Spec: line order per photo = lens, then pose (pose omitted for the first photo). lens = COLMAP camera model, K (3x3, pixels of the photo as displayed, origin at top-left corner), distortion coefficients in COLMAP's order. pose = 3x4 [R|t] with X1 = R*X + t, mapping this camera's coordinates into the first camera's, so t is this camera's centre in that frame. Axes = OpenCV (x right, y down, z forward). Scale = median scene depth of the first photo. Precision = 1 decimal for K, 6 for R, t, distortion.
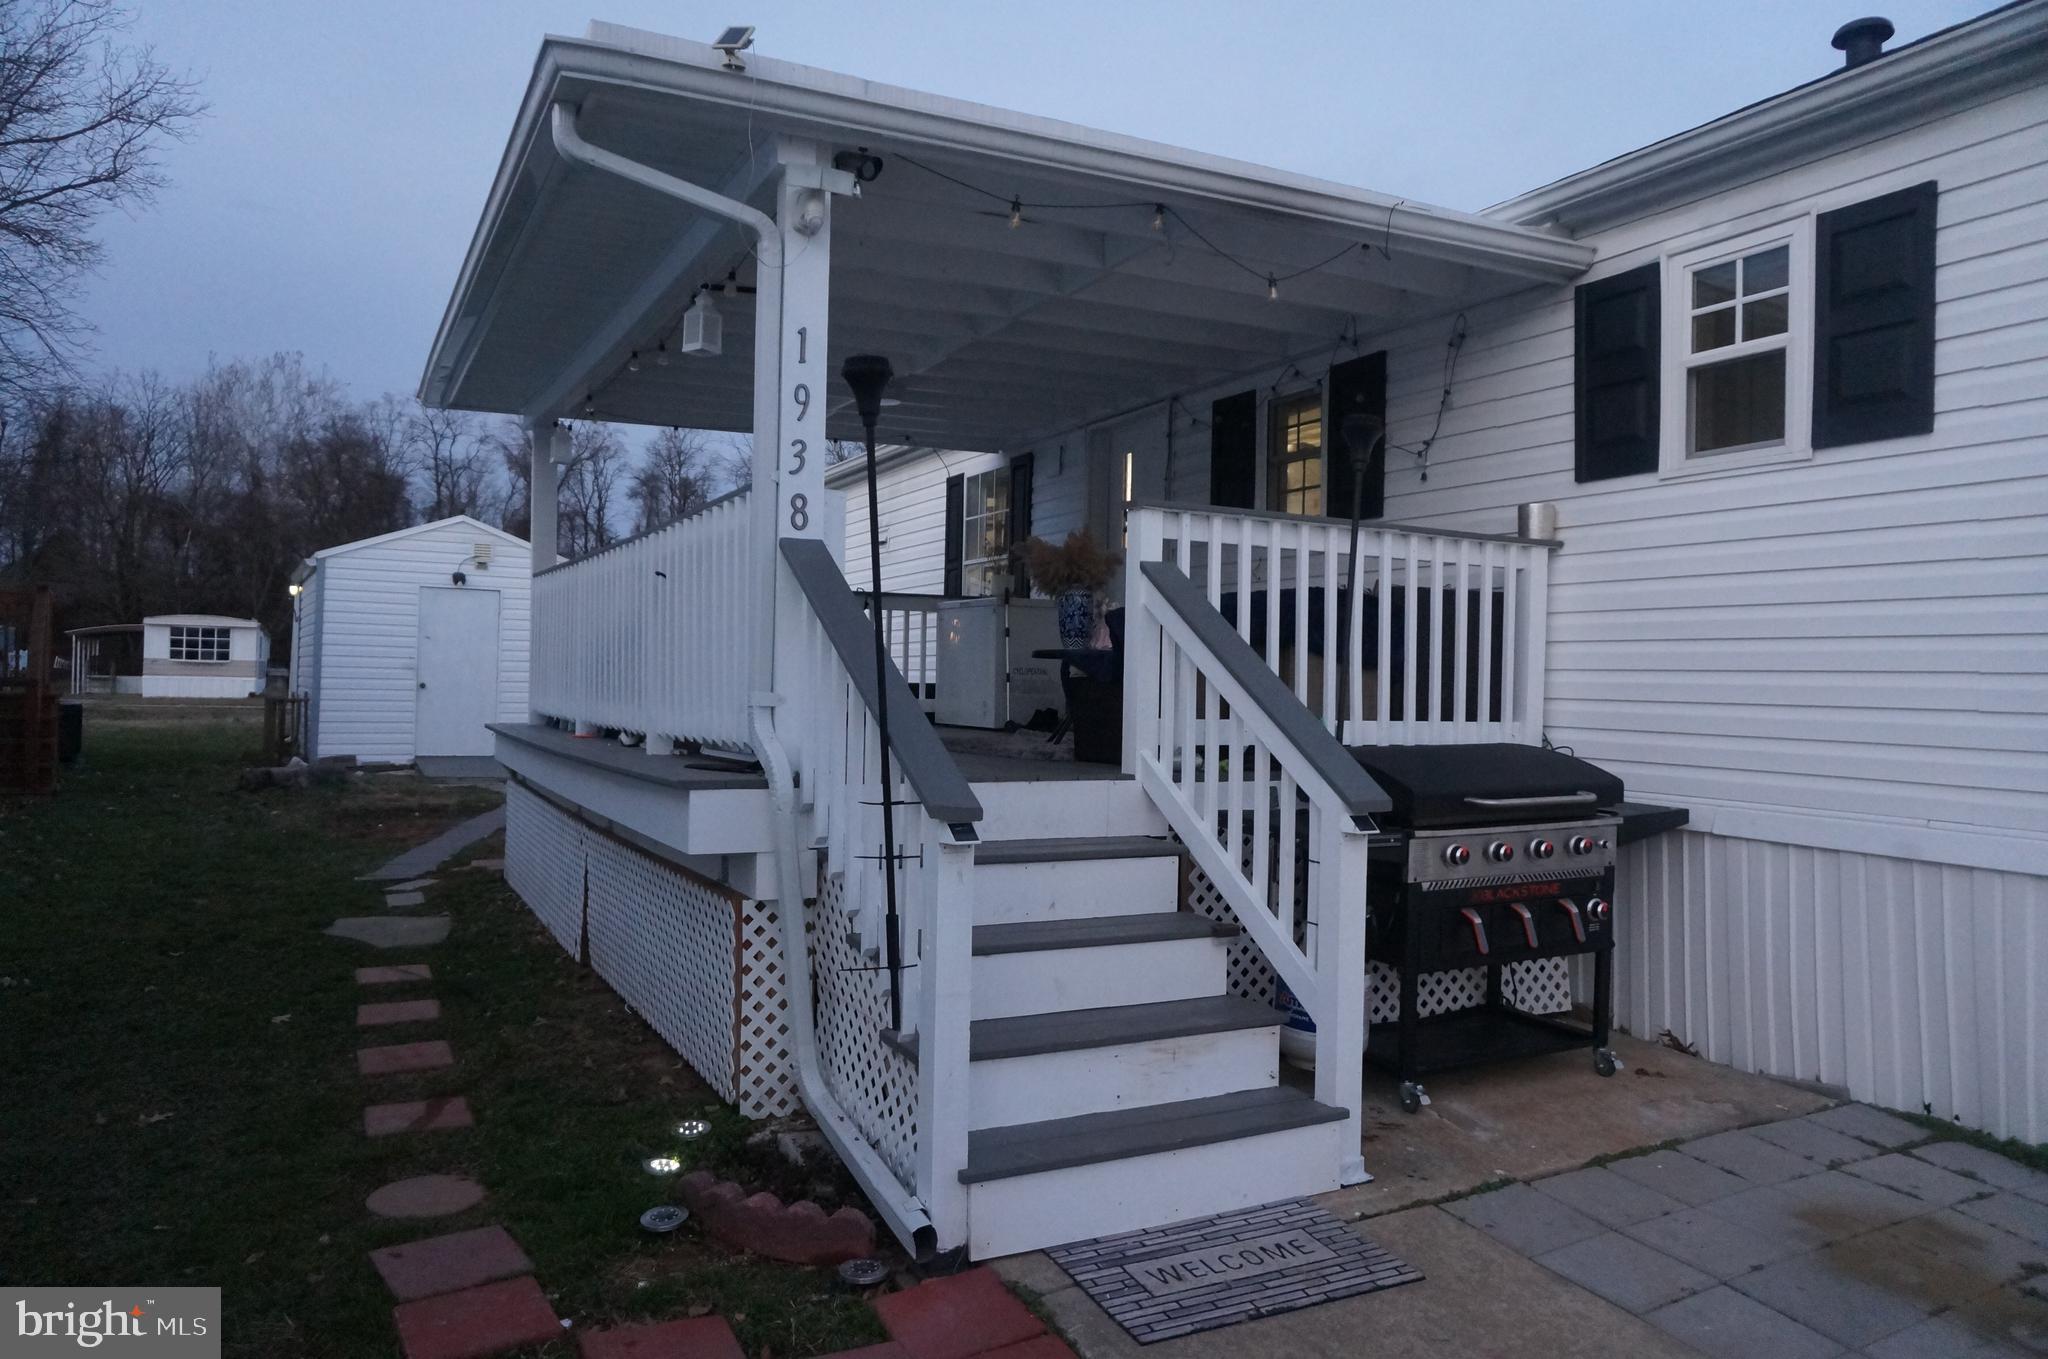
lens RADIAL K [[1365.7, 0, 1023.1], [0, 1365.7, 680.7], [0, 0, 1]] dist [-0.041577, 0.028110]
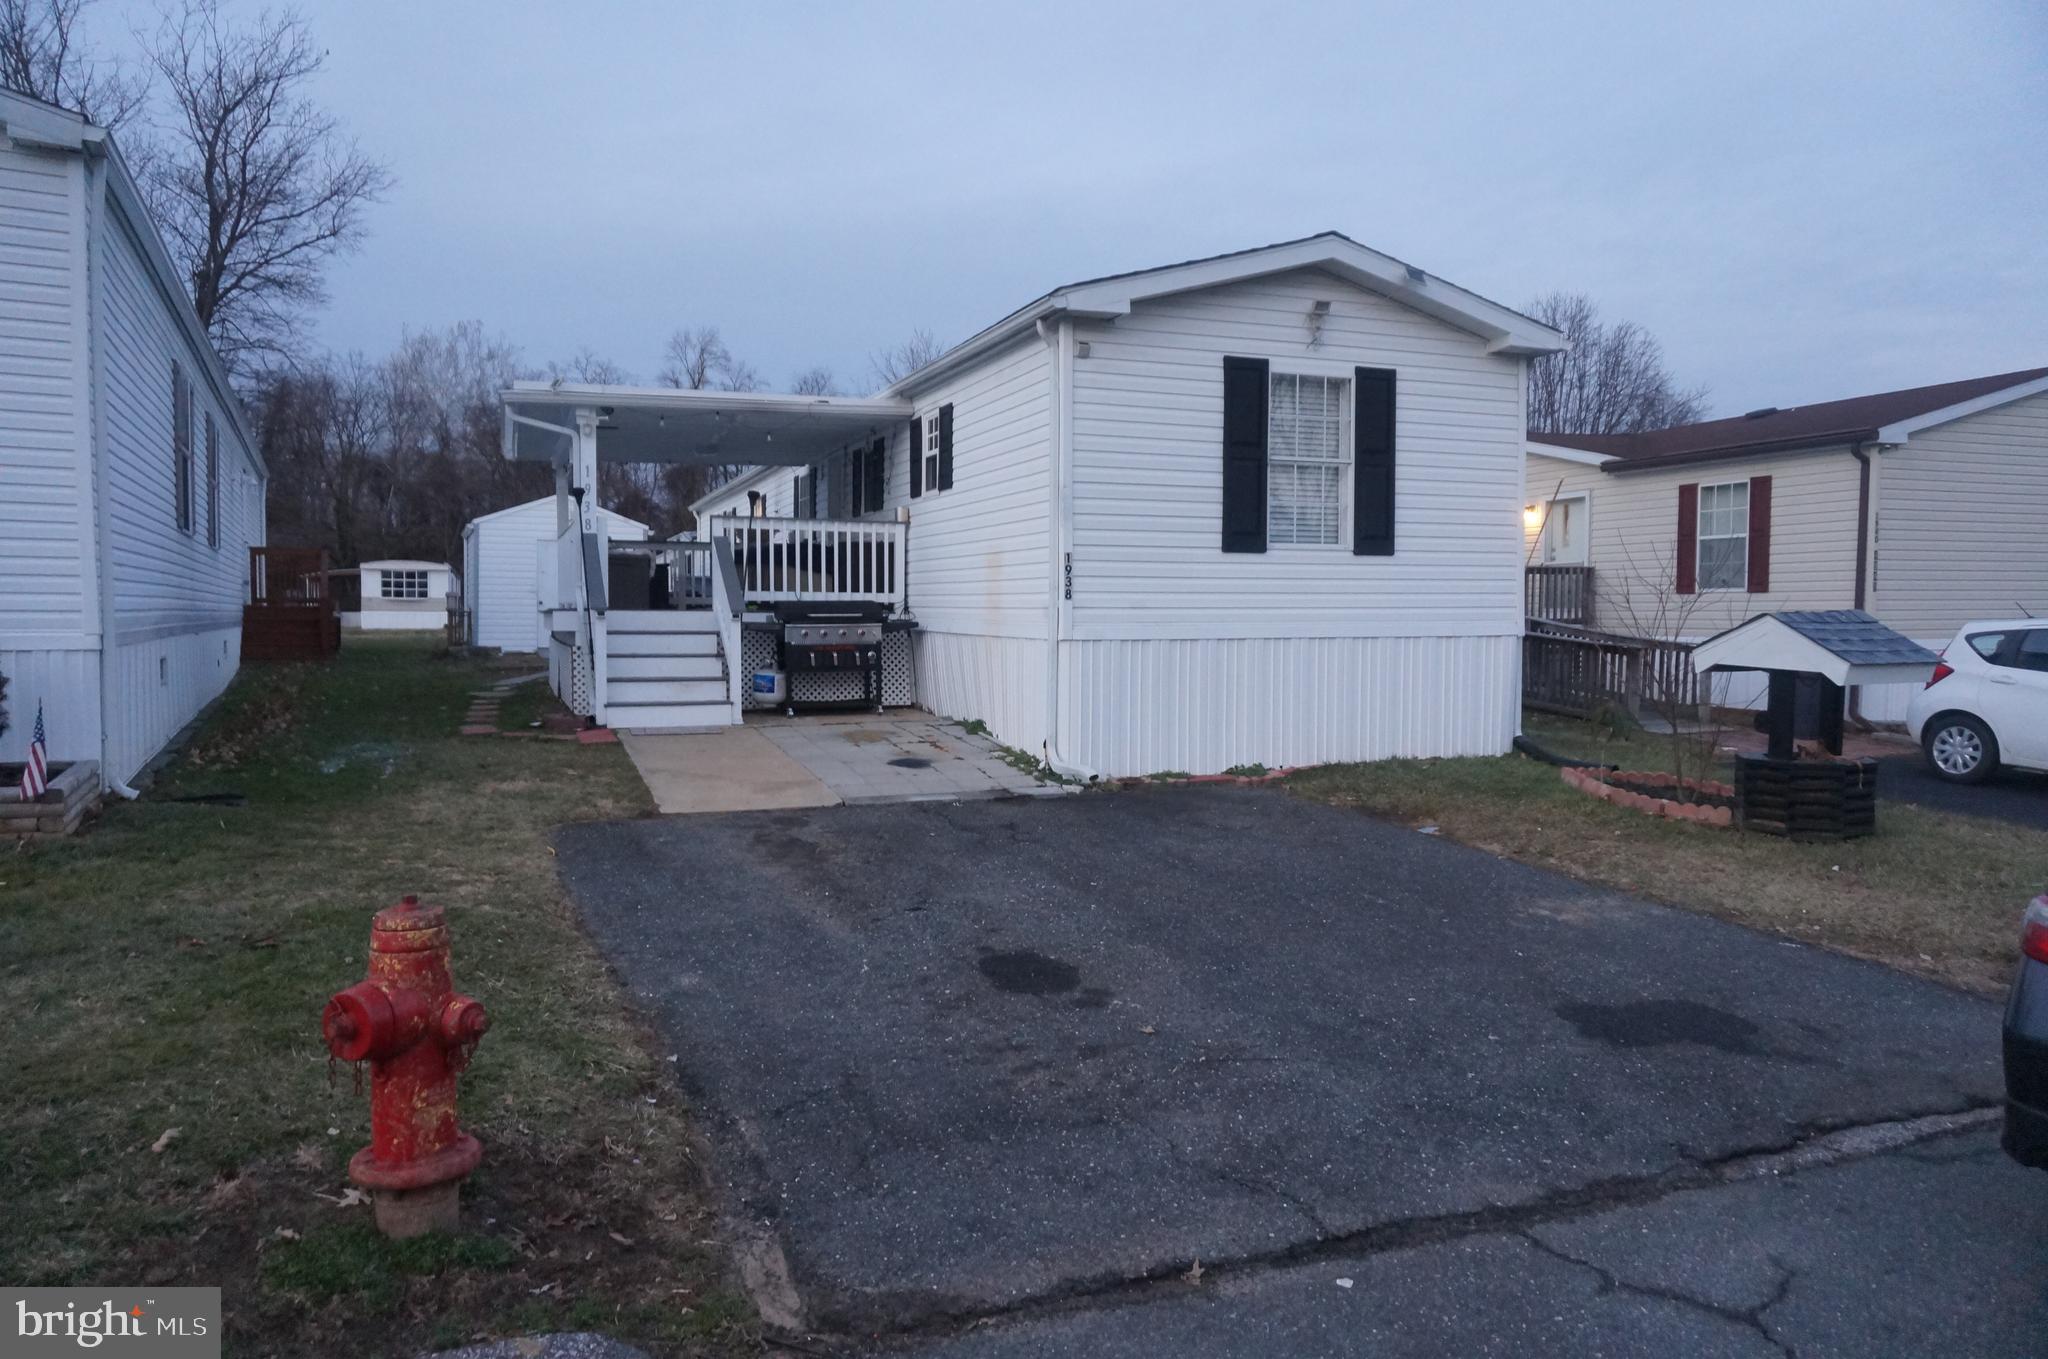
lens RADIAL K [[1365.7, 0, 1024.9], [0, 1365.7, 684.5], [0, 0, 1]] dist [-0.041577, 0.028110]
pose [[0.992929, -0.005580, -0.118577, 0.064660], [0.011718, 0.998623, 0.051134, 0.005142], [0.118129, -0.052162, 0.991627, -0.108134]]
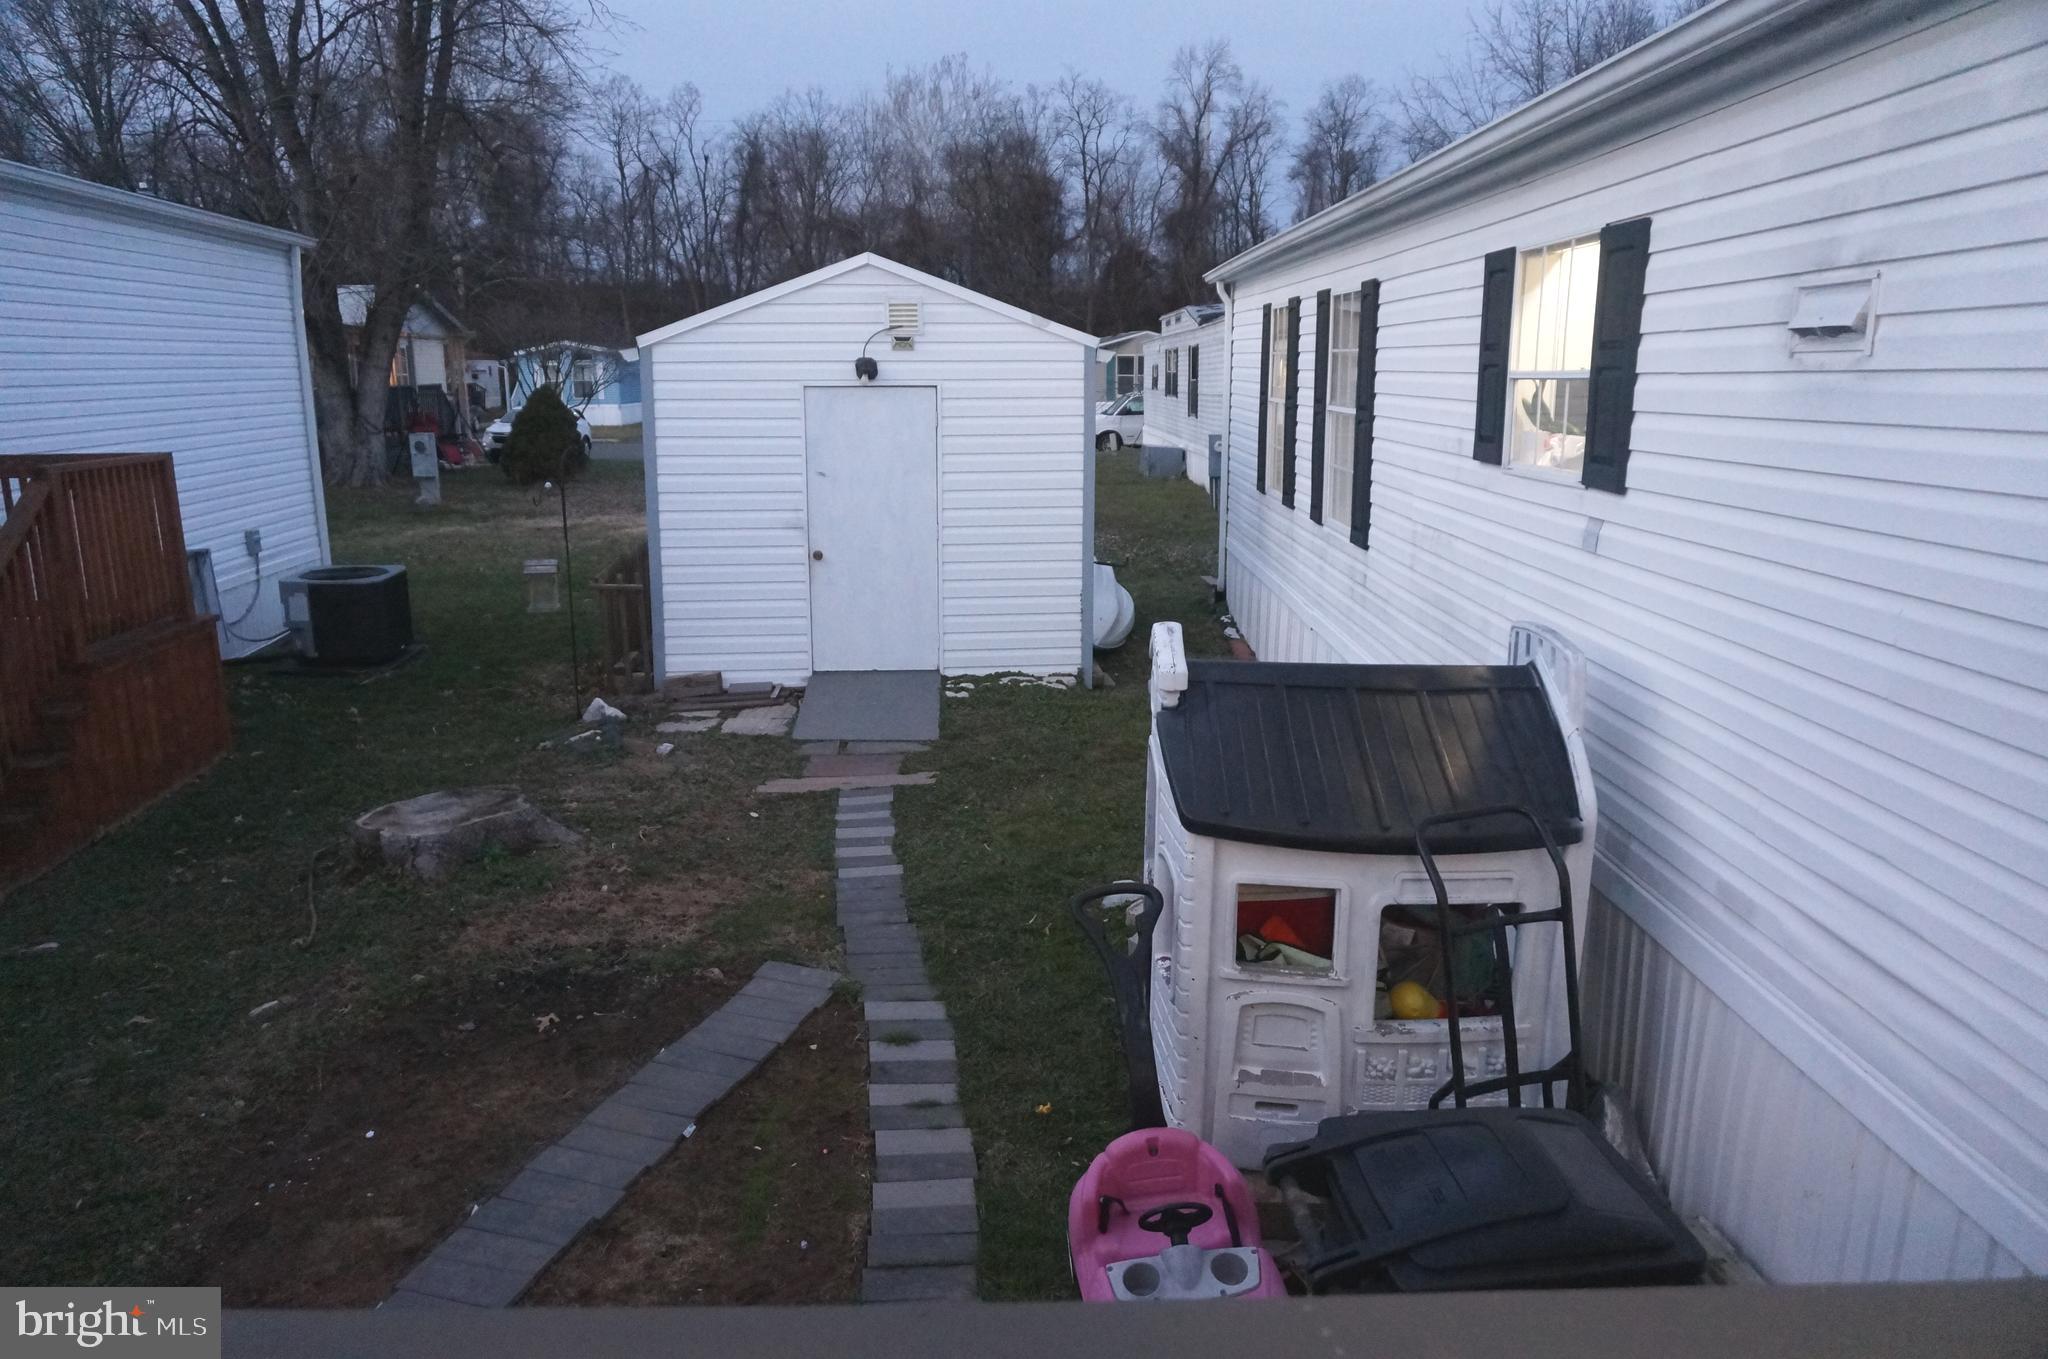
lens RADIAL K [[1365.7, 0, 1036.6], [0, 1365.7, 669.5], [0, 0, 1]] dist [-0.041577, 0.028110]
pose [[0.892349, 0.072632, -0.445464, -0.018704], [0.025482, 0.977286, 0.210388, -0.015054], [0.450626, -0.199091, 0.870229, 0.109113]]
